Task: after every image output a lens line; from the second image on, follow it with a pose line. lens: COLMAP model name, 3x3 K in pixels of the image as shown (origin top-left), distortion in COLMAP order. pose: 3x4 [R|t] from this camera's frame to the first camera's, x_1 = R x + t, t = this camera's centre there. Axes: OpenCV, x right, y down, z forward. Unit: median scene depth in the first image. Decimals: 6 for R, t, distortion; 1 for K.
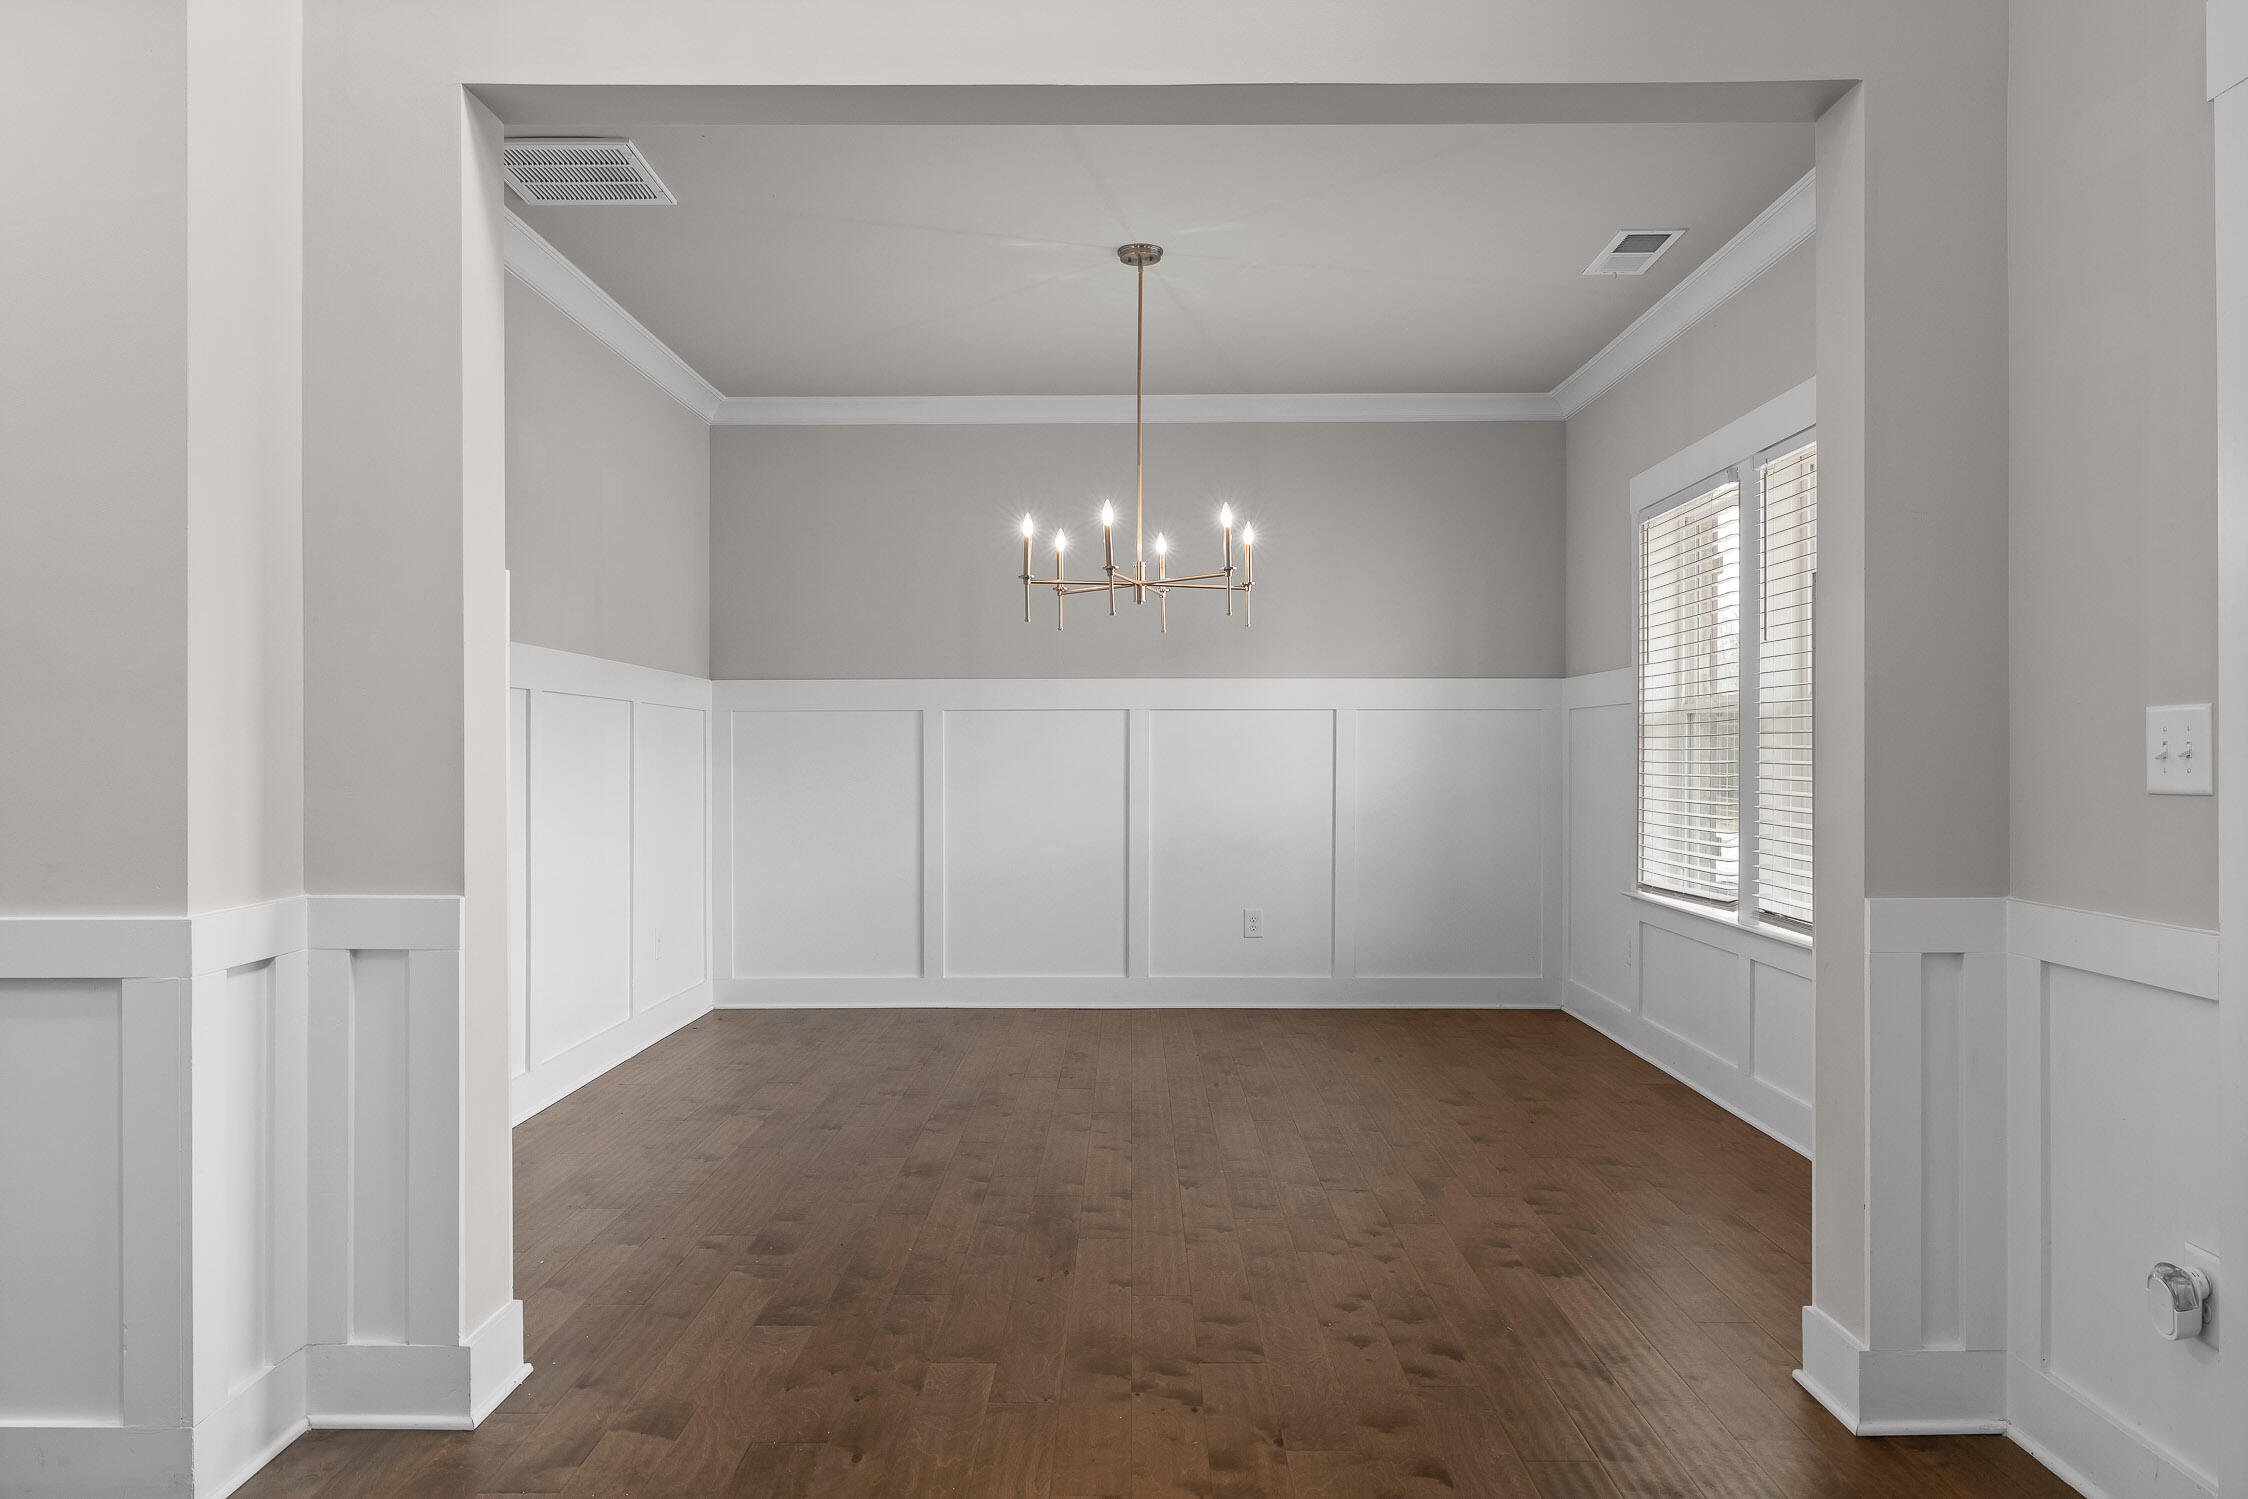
lens RADIAL K [[1492.2, 0, 1118.6], [0, 1492.2, 746.6], [0, 0, 1]] dist [0.005611, -0.005560]
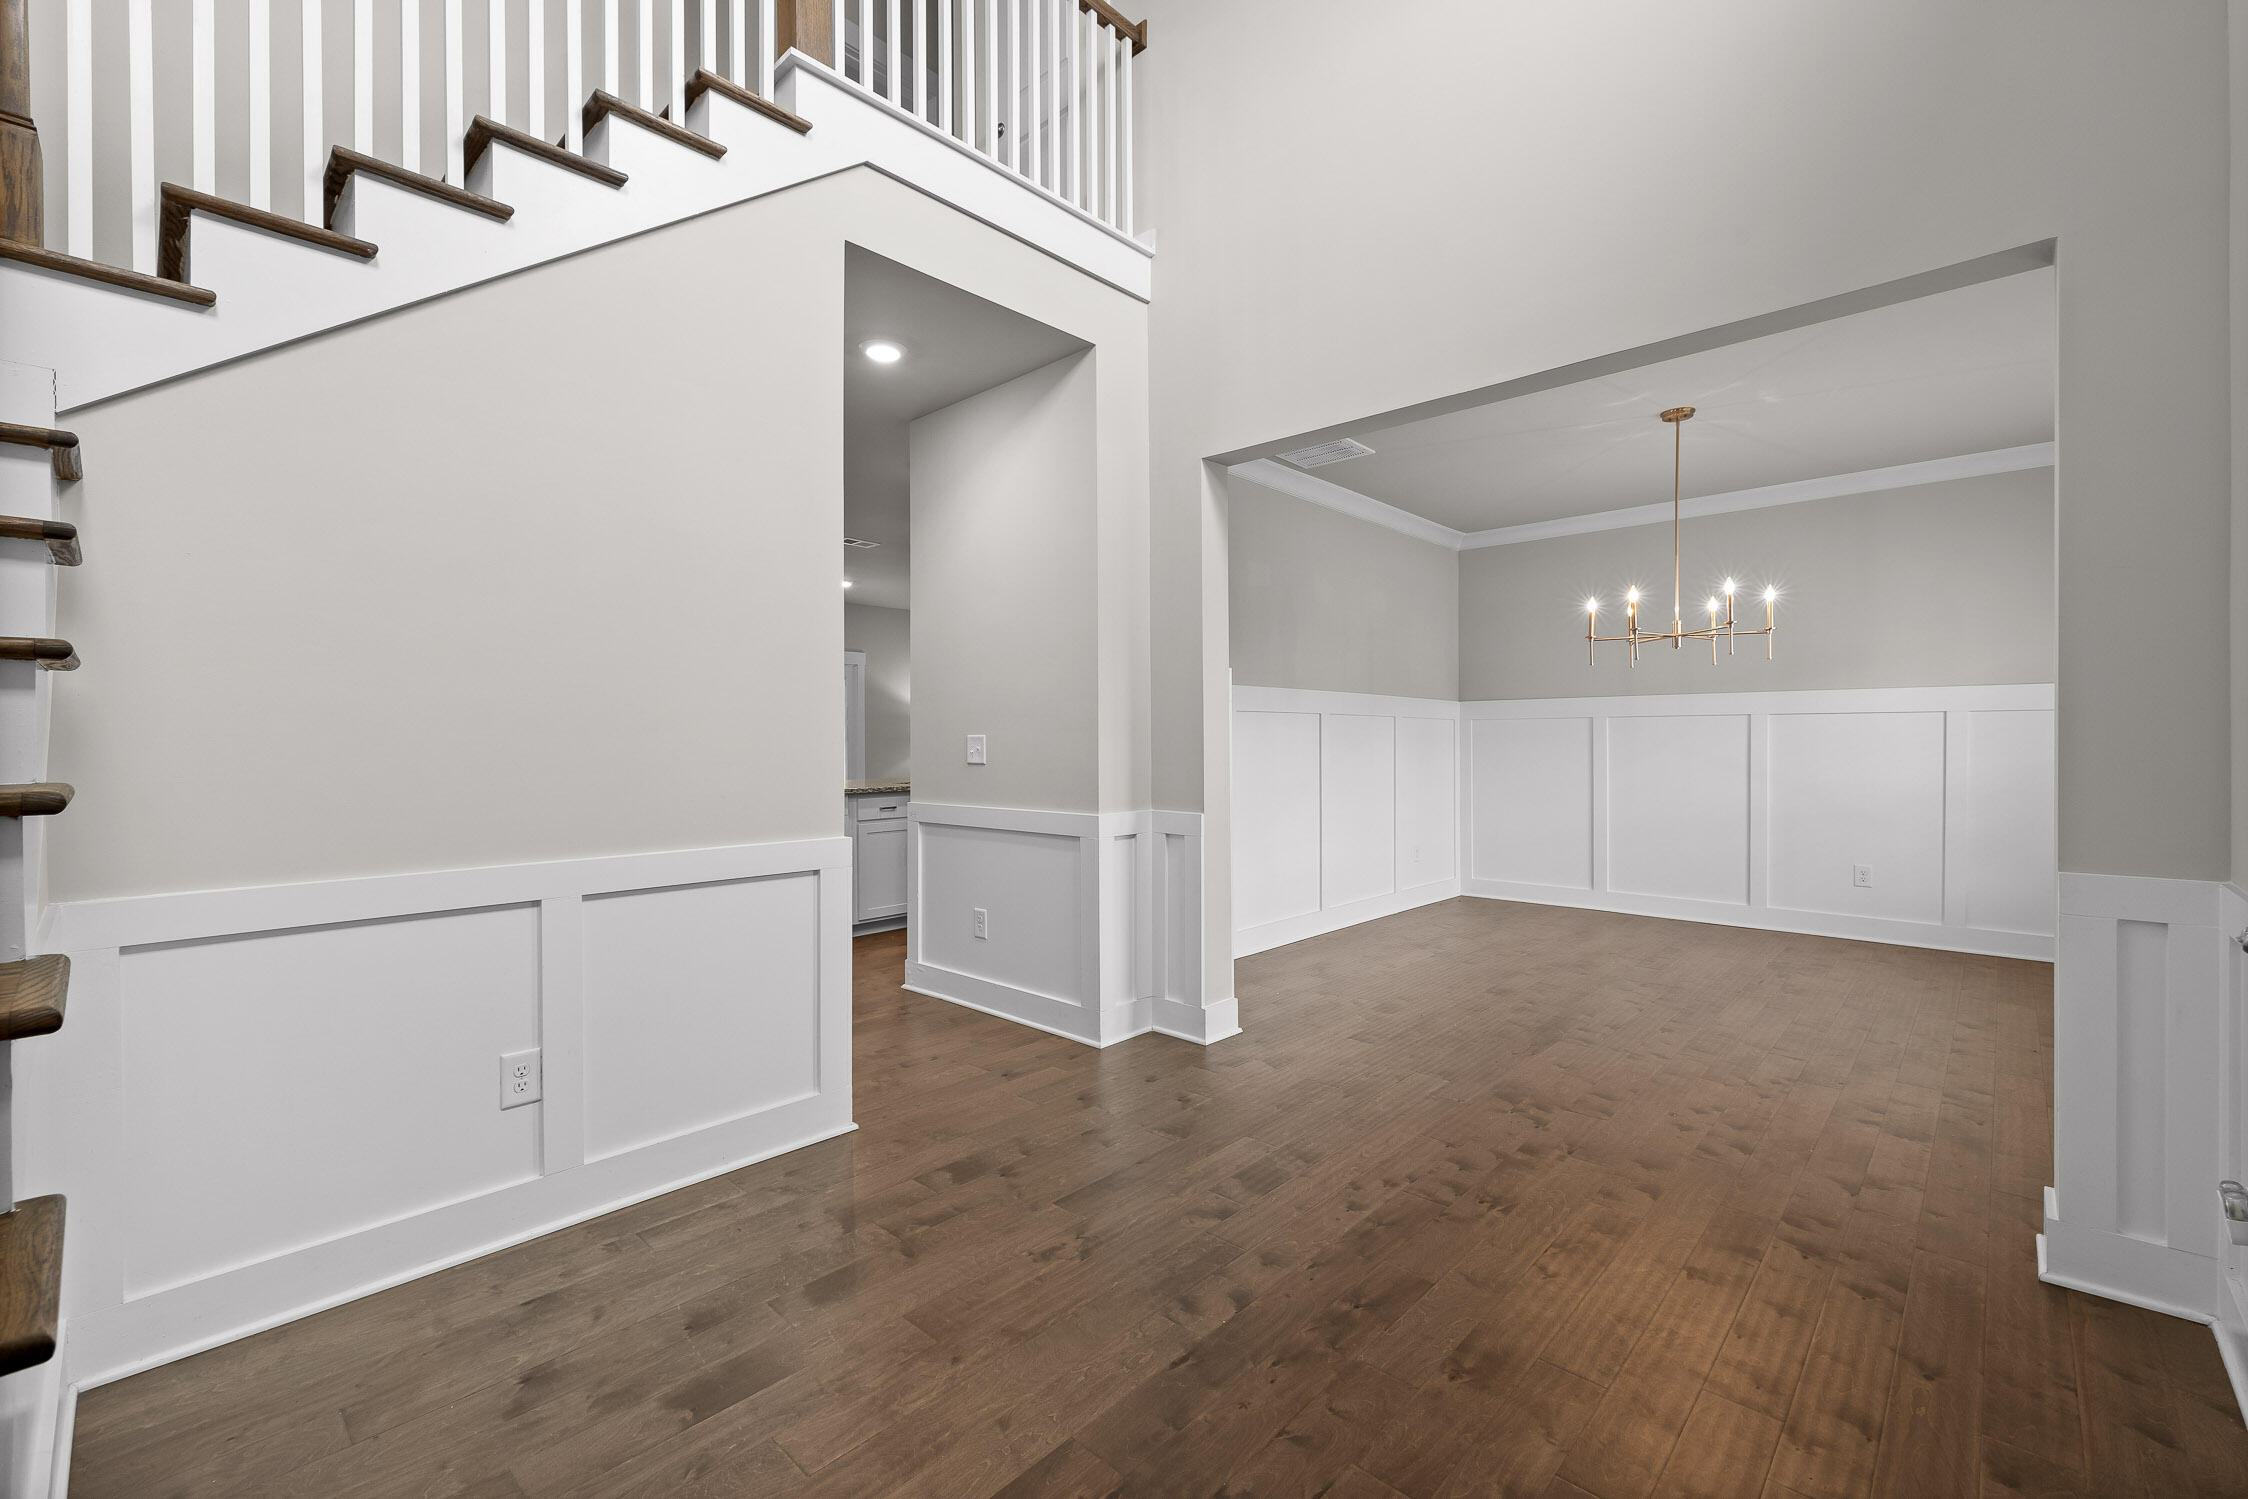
lens RADIAL K [[939.5, 0, 1092.4], [0, 939.5, 755.1], [0, 0, 1]] dist [0.000176, -0.000553]
pose [[0.721117, 0.010190, -0.692738, 0.326713], [0.005303, 0.999781, 0.020227, -0.014947], [0.692793, -0.018259, 0.720905, -0.116211]]
